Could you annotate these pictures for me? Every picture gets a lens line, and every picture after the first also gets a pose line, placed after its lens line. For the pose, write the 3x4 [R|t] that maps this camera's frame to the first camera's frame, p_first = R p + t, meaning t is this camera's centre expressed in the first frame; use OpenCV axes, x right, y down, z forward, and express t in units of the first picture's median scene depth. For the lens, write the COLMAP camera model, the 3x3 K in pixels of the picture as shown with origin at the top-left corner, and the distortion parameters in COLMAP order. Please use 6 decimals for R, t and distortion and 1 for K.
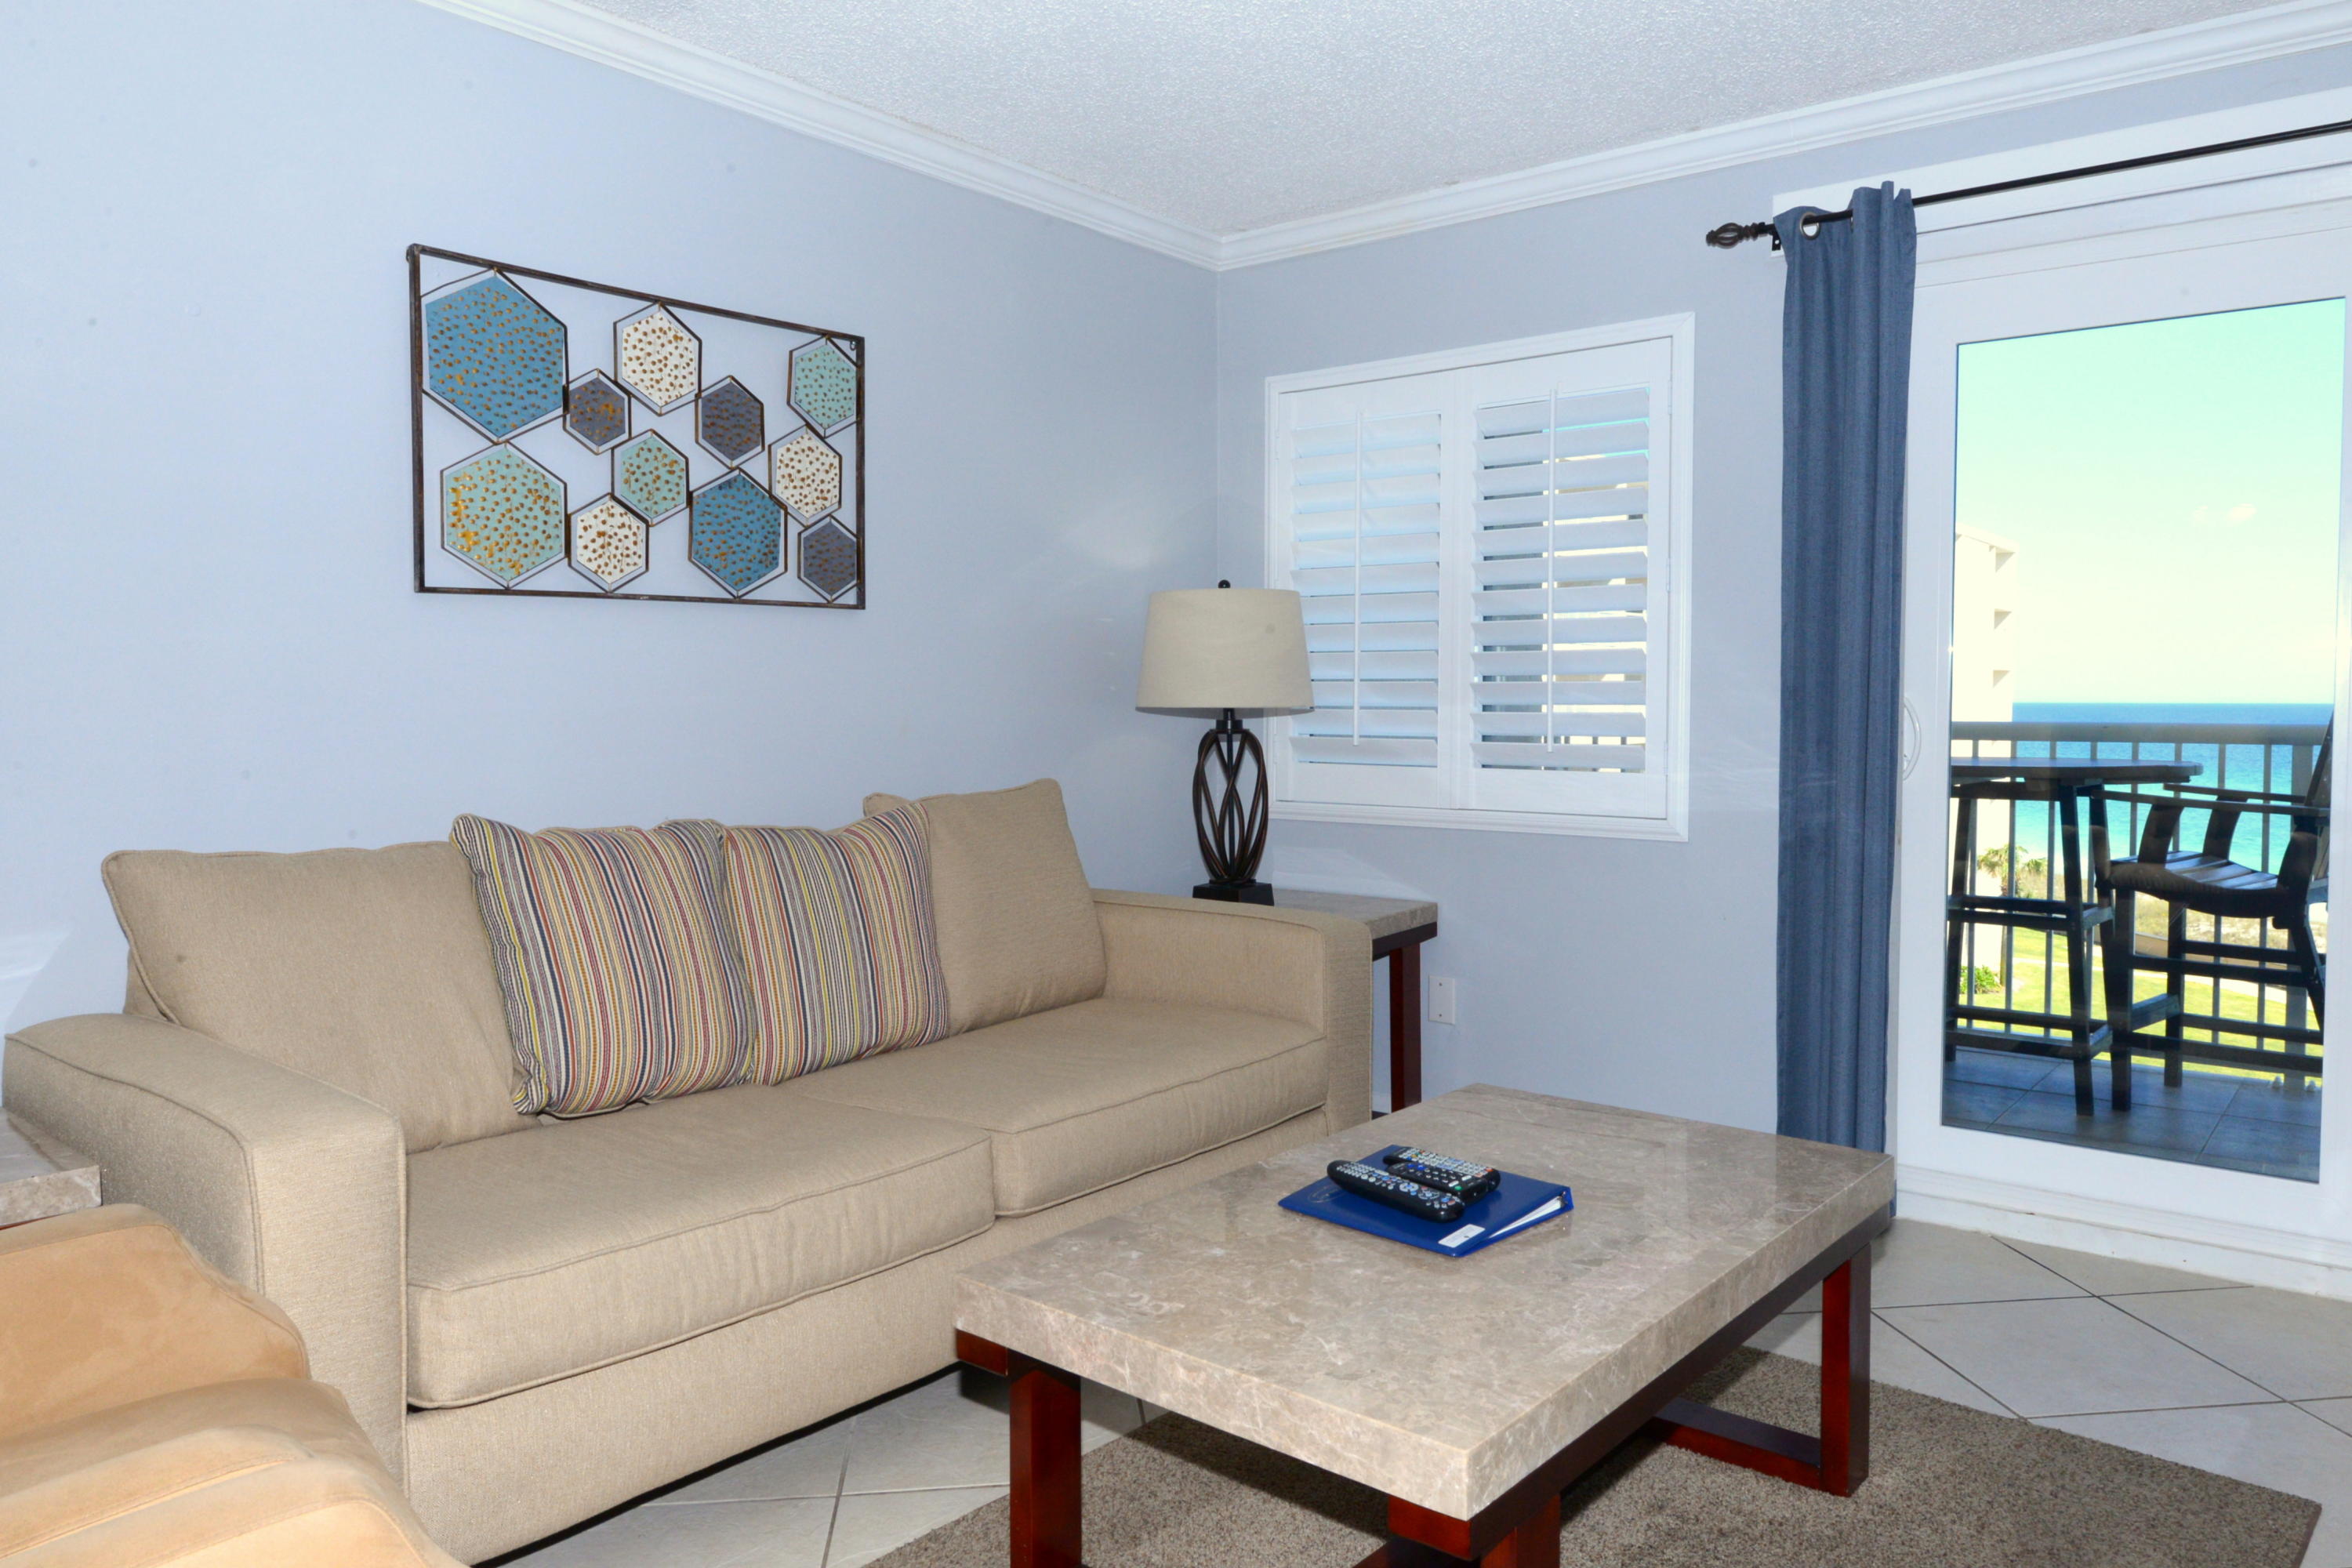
lens RADIAL K [[1621.5, 0, 1175.5], [0, 1621.5, 765.6], [0, 0, 1]] dist [0.003717, -0.001221]
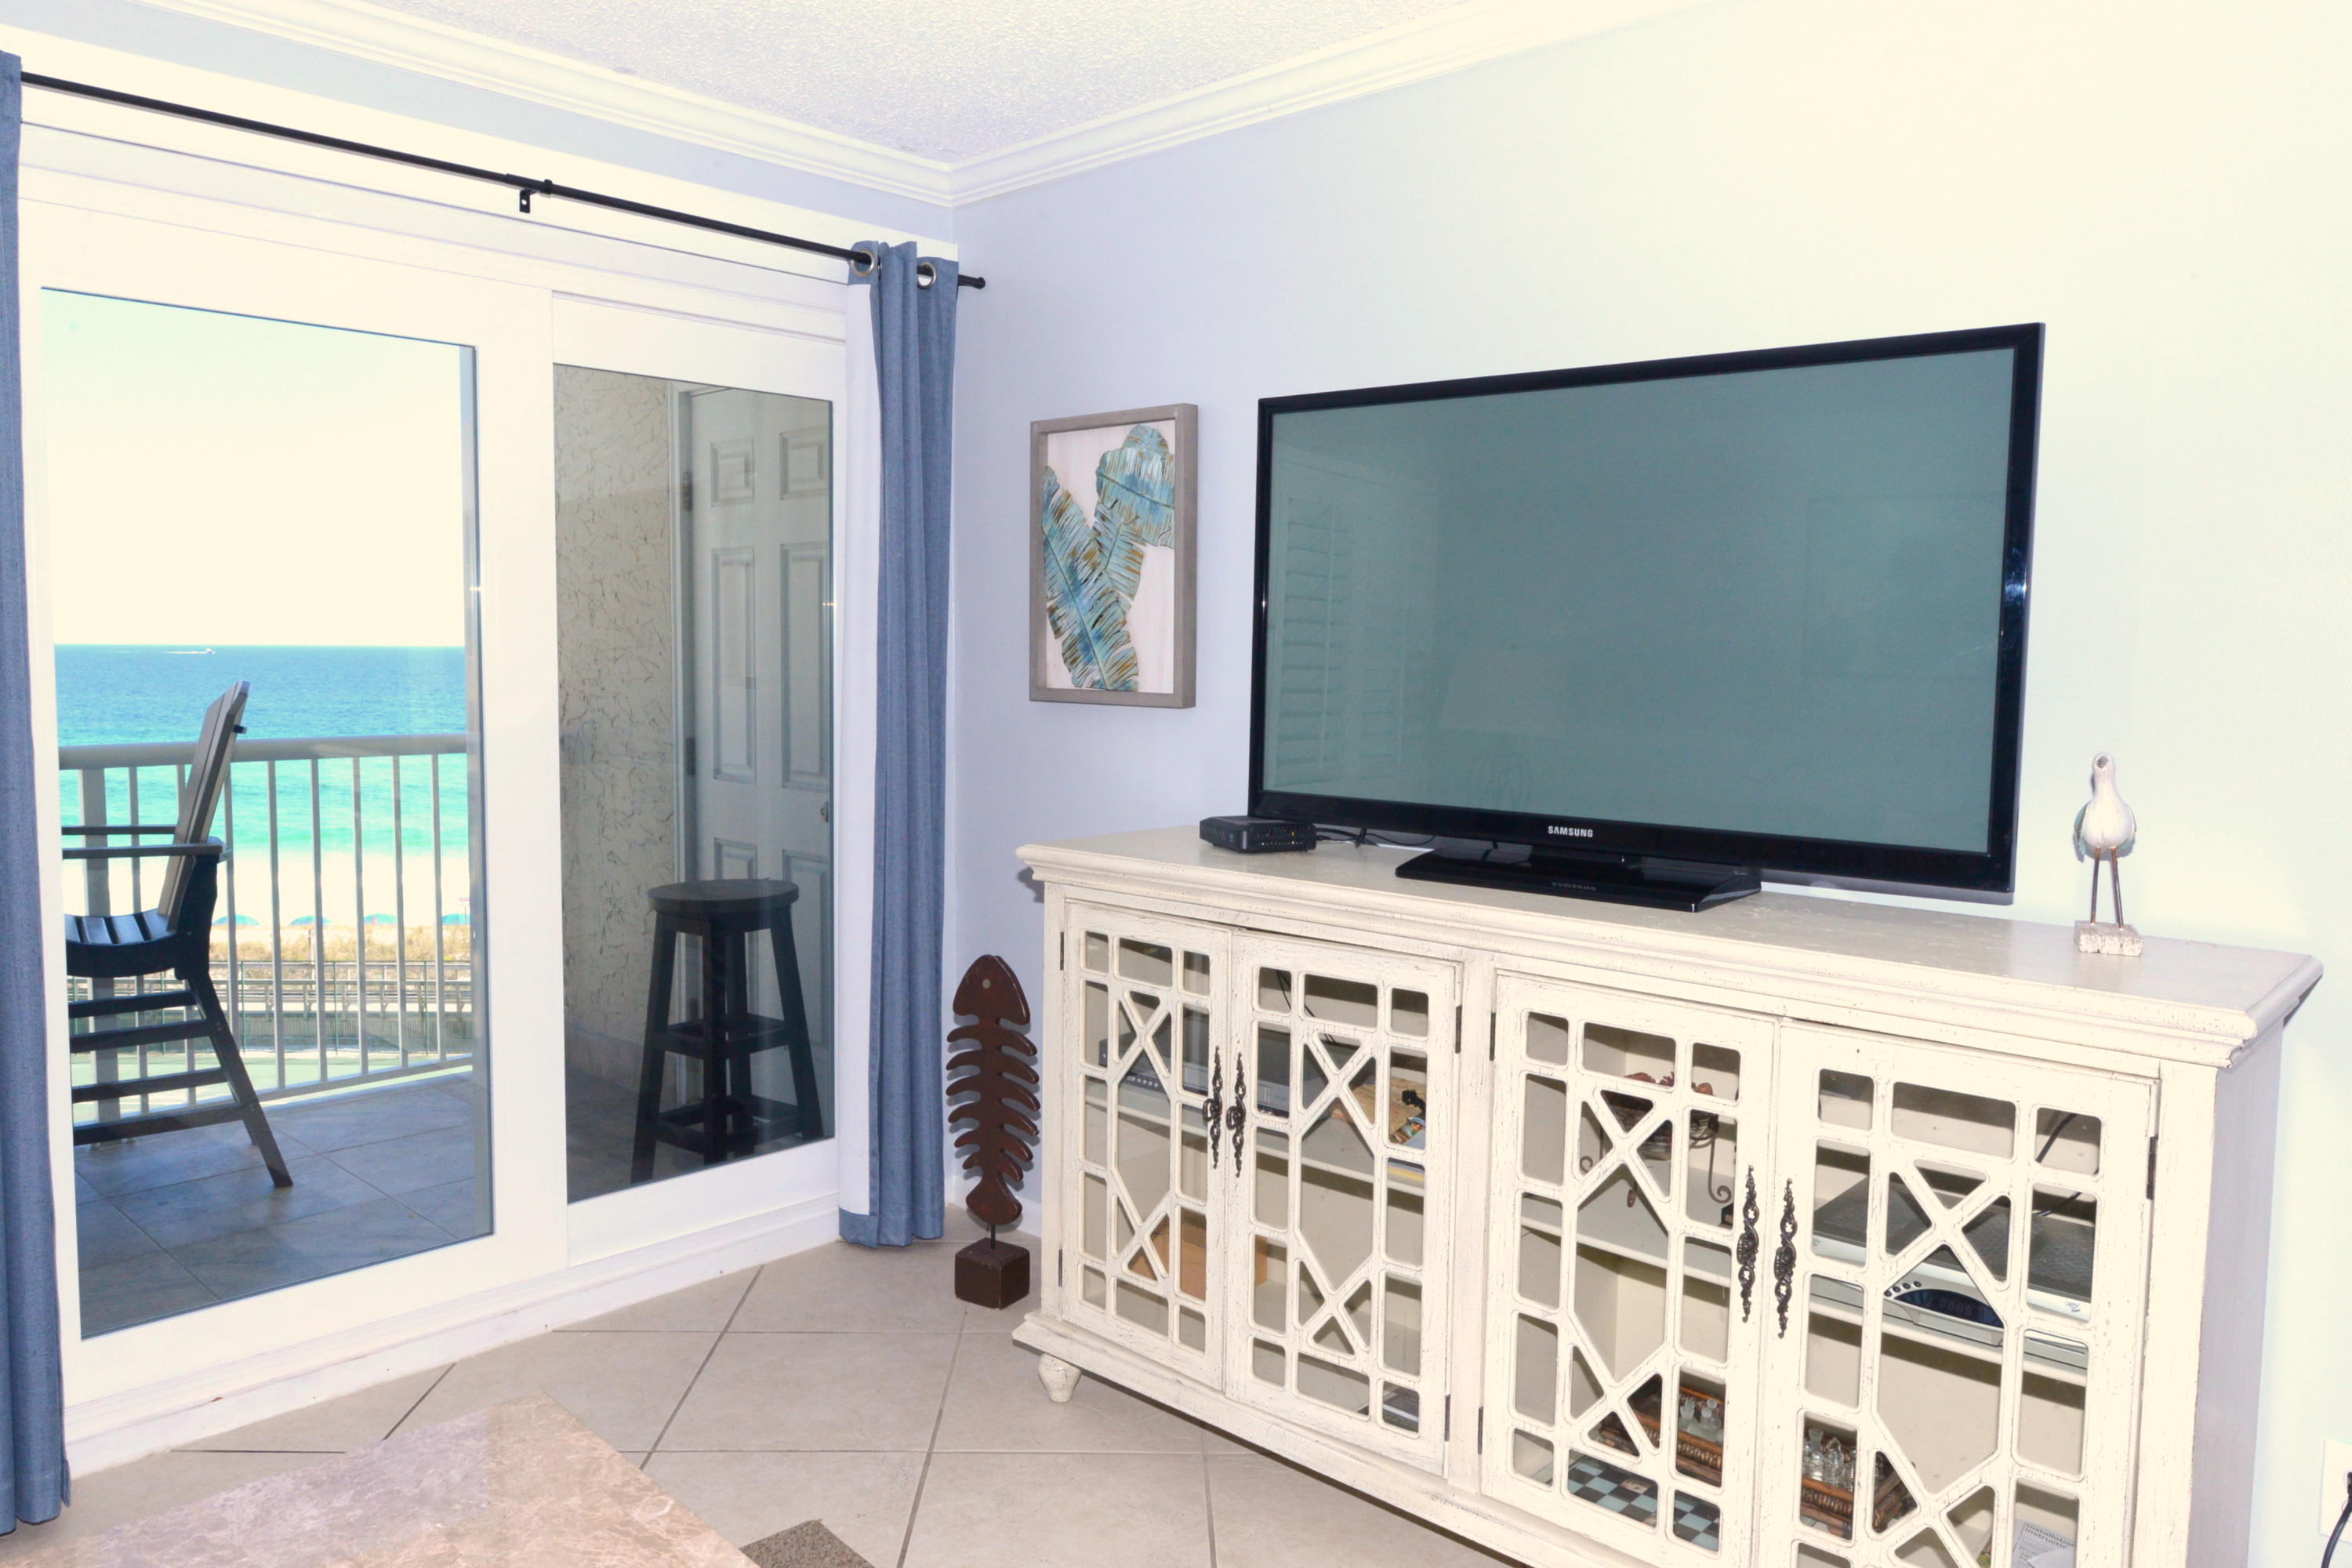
lens RADIAL K [[1621.5, 0, 1175.5], [0, 1621.5, 765.6], [0, 0, 1]] dist [0.003717, -0.001221]
pose [[0.087222, -0.072215, 0.993568, -0.237054], [0.036299, 0.996937, 0.069273, -0.086105], [-0.995527, 0.030024, 0.089577, 0.481573]]
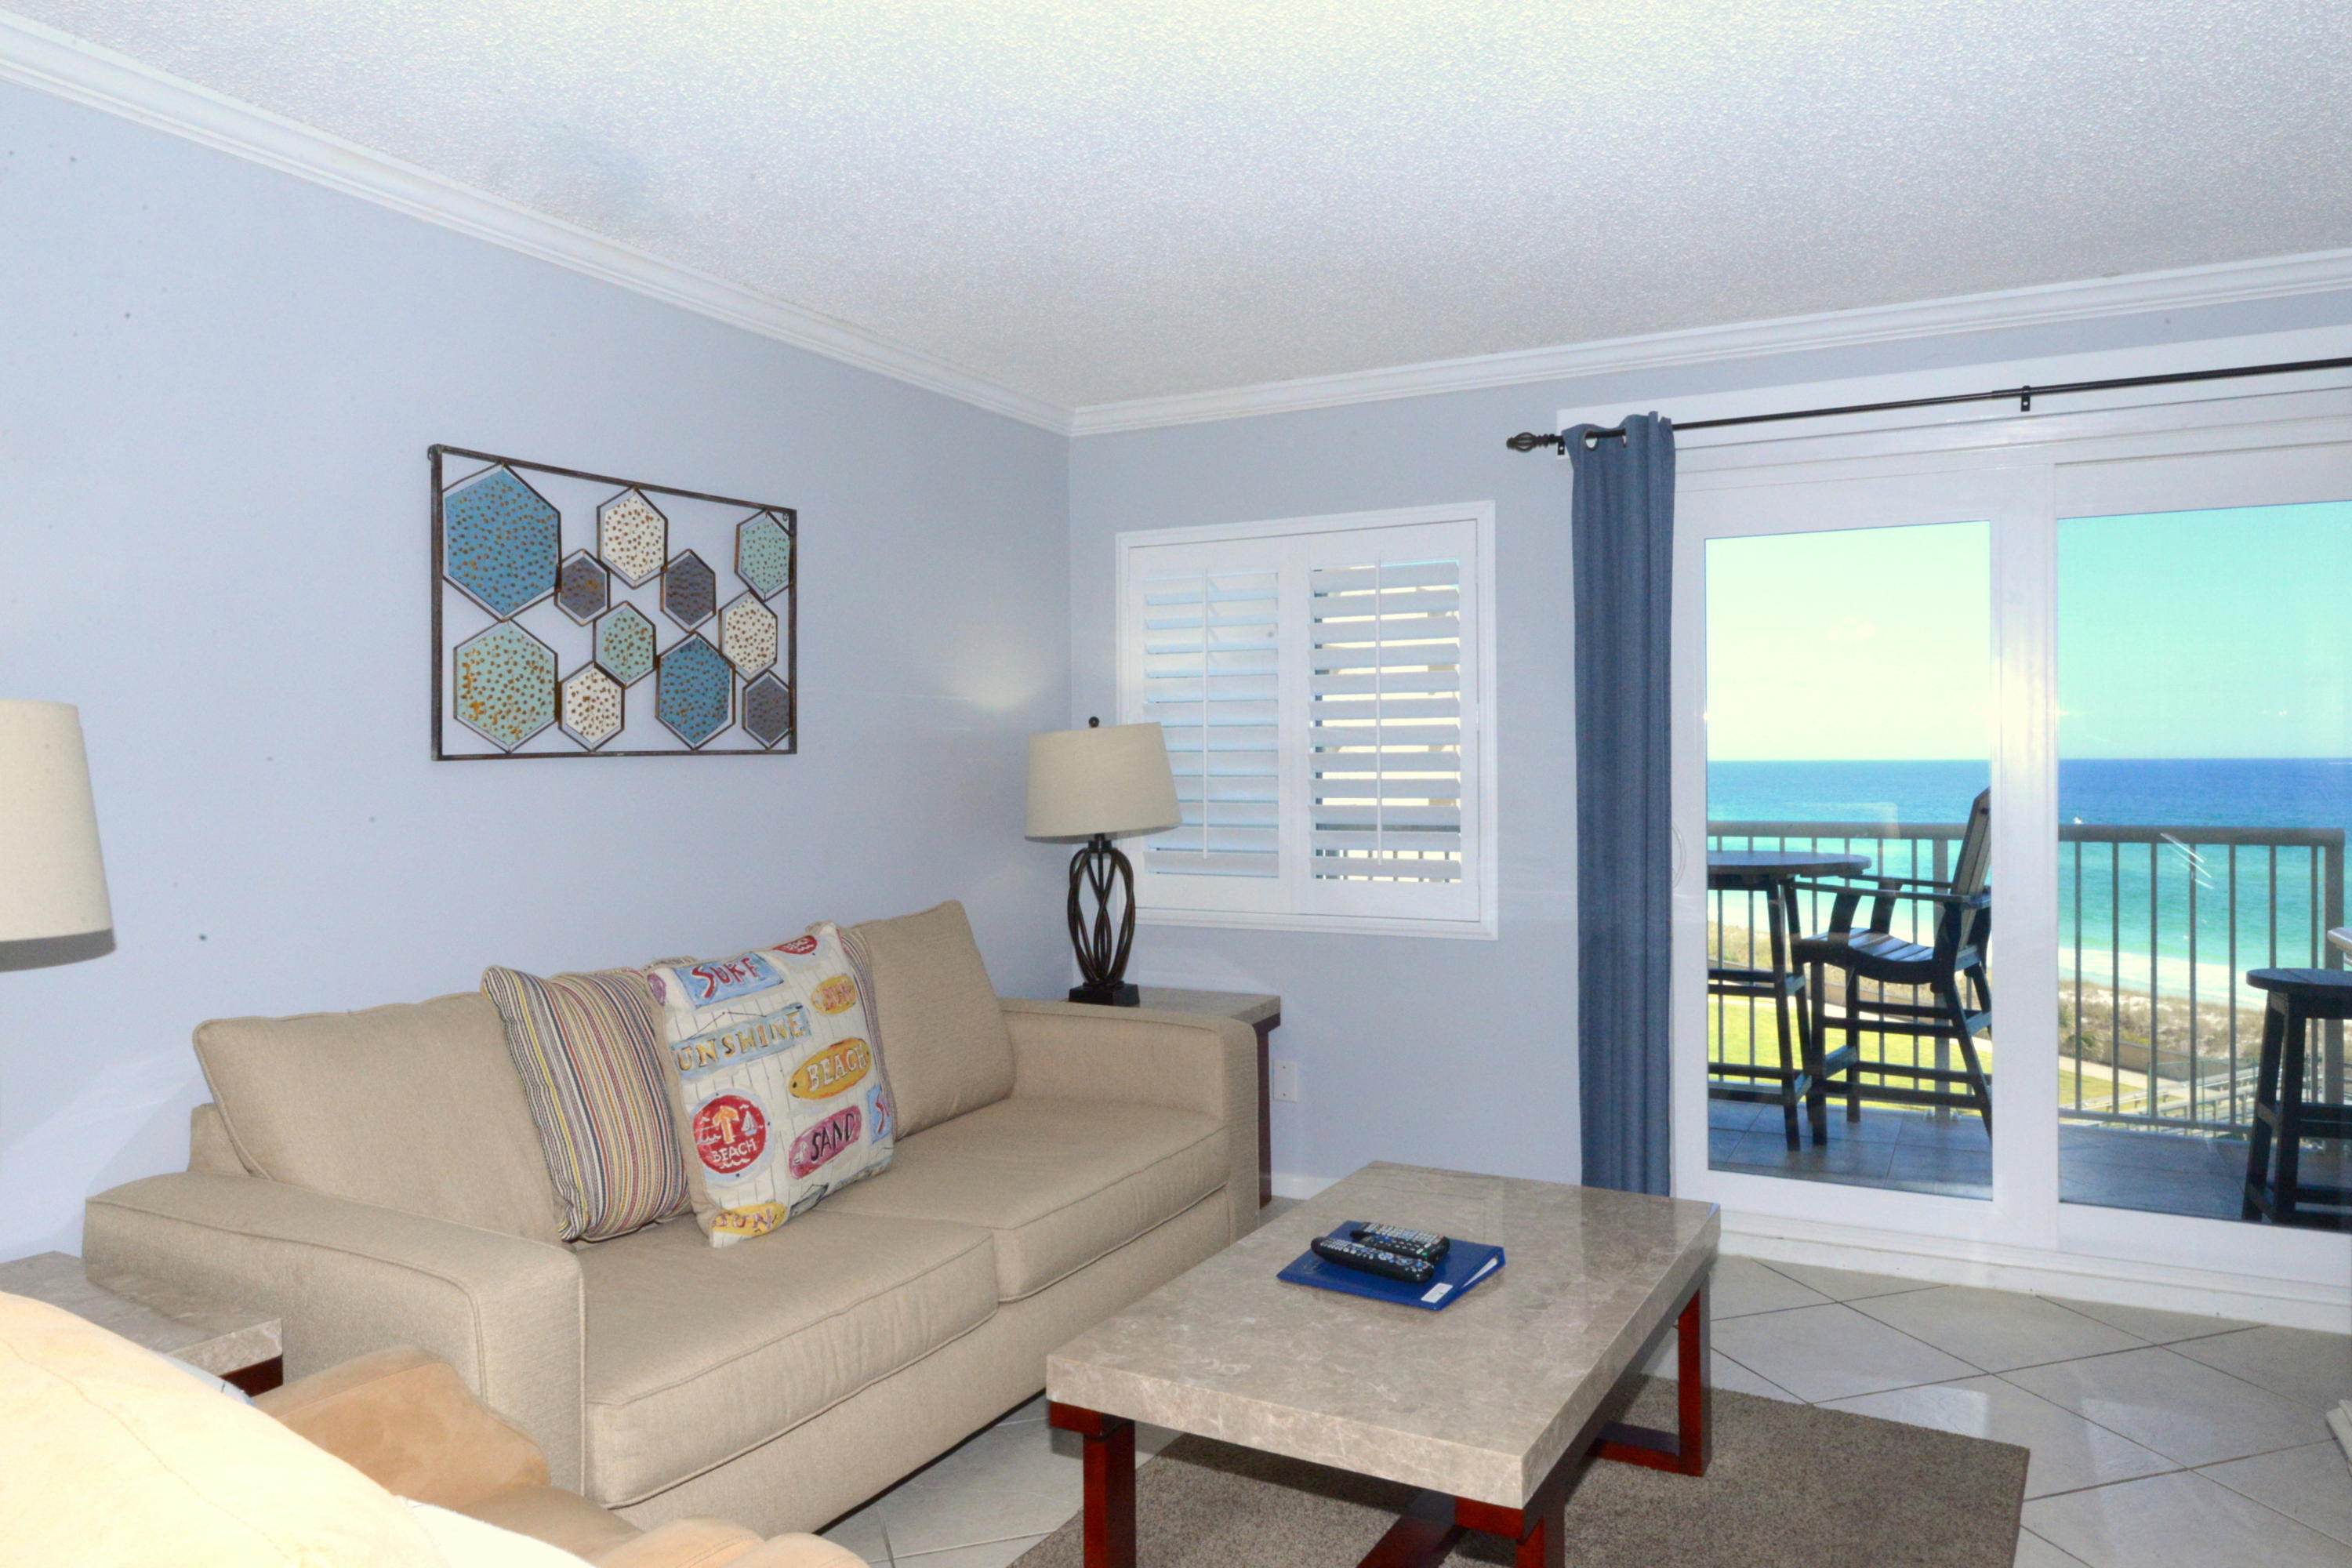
lens RADIAL K [[1584.2, 0, 1178.3], [0, 1584.2, 772.6], [0, 0, 1]] dist [0.003051, 0.001476]
pose [[0.981460, -0.009129, 0.191452, -0.167931], [0.015785, 0.999322, -0.033272, -0.051235], [-0.191018, 0.035678, 0.980938, -0.124321]]
